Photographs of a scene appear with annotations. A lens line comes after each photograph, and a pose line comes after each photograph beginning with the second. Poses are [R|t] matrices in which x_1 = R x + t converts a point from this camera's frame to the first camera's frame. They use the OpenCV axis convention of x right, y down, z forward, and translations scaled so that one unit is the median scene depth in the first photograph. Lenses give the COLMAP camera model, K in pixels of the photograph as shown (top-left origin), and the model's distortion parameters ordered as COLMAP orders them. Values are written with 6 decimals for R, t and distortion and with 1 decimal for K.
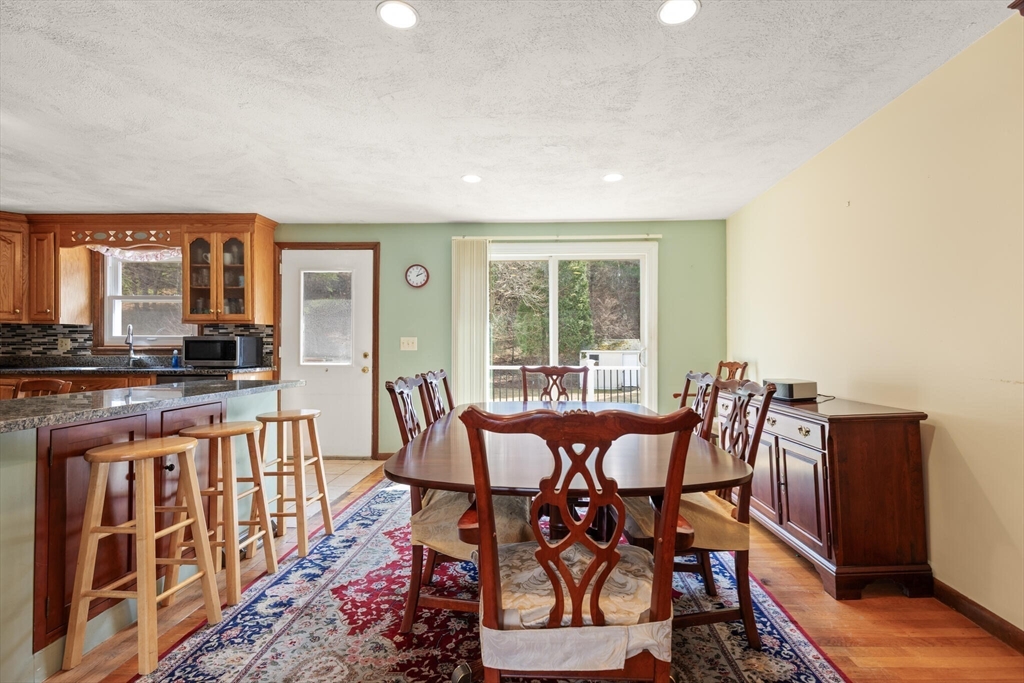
lens RADIAL K [[470.0, 0, 519.9], [0, 470.0, 341.9], [0, 0, 1]] dist [0.014216, -0.003113]
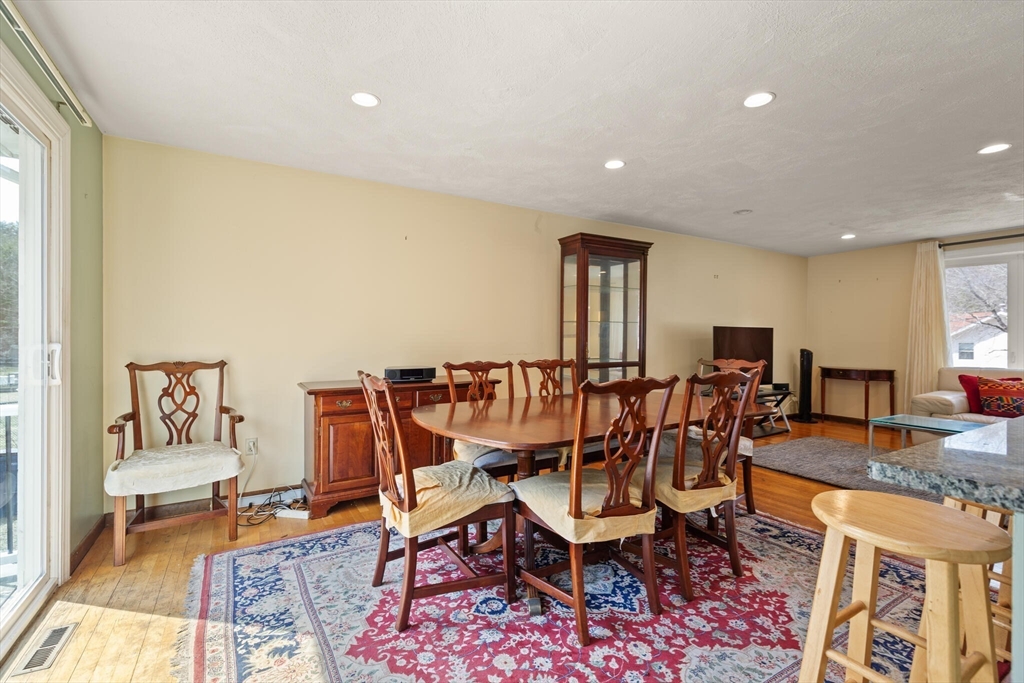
lens RADIAL K [[470.0, 0, 508.7], [0, 470.0, 341.1], [0, 0, 1]] dist [0.014216, -0.003113]
pose [[-0.552159, -0.006316, 0.833715, -0.388914], [-0.007980, 0.999966, 0.002290, 0.002711], [-0.833701, -0.005389, -0.552191, 0.909356]]
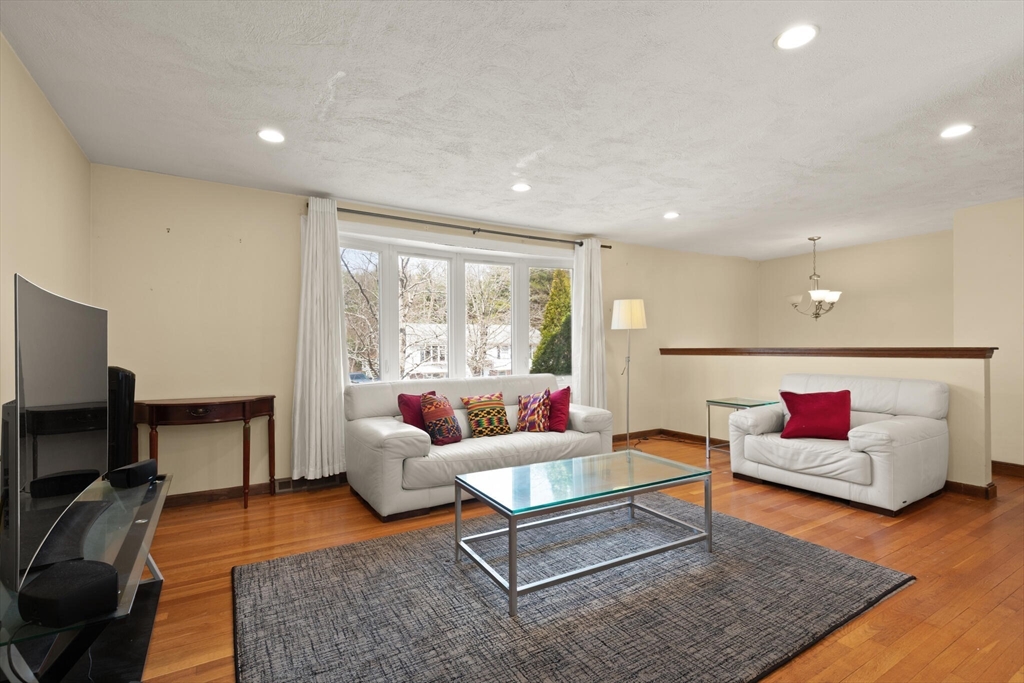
lens RADIAL K [[470.0, 0, 511.6], [0, 470.0, 350.3], [0, 0, 1]] dist [0.014216, -0.003113]
pose [[-0.831665, 0.005955, -0.555246, 0.216769], [0.006304, 0.999979, 0.001282, 0.002668], [0.555242, -0.002434, -0.831685, 0.188696]]
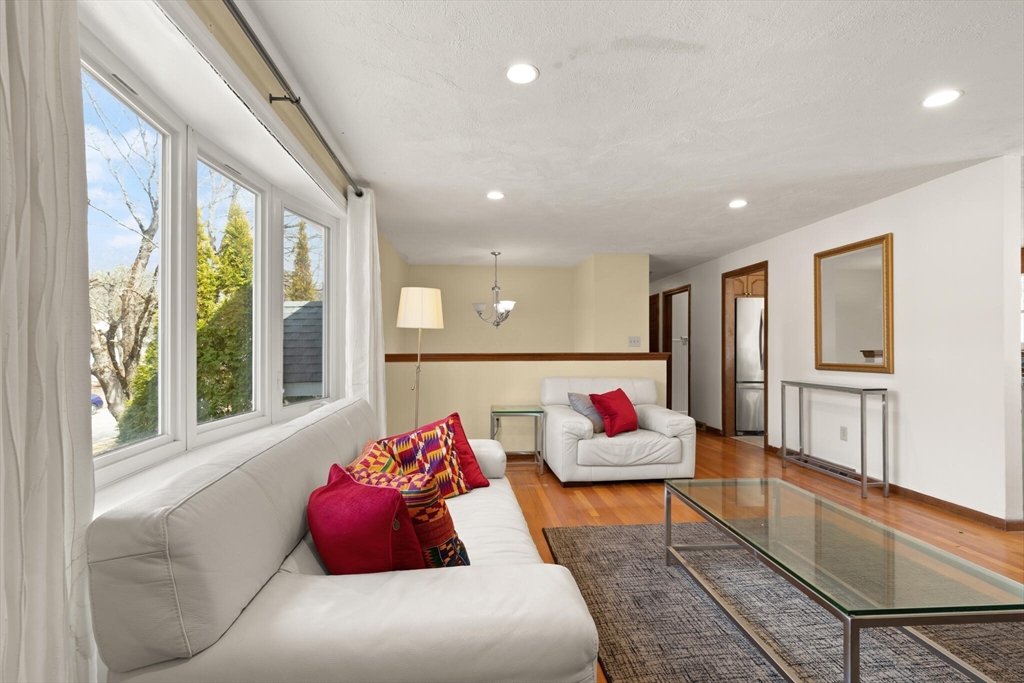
lens RADIAL K [[470.0, 0, 513.7], [0, 470.0, 344.5], [0, 0, 1]] dist [0.014216, -0.003113]
pose [[0.151727, -0.016058, -0.988292, 0.212122], [0.007032, 0.999860, -0.015166, -0.001351], [0.988397, -0.004649, 0.151819, -0.523266]]
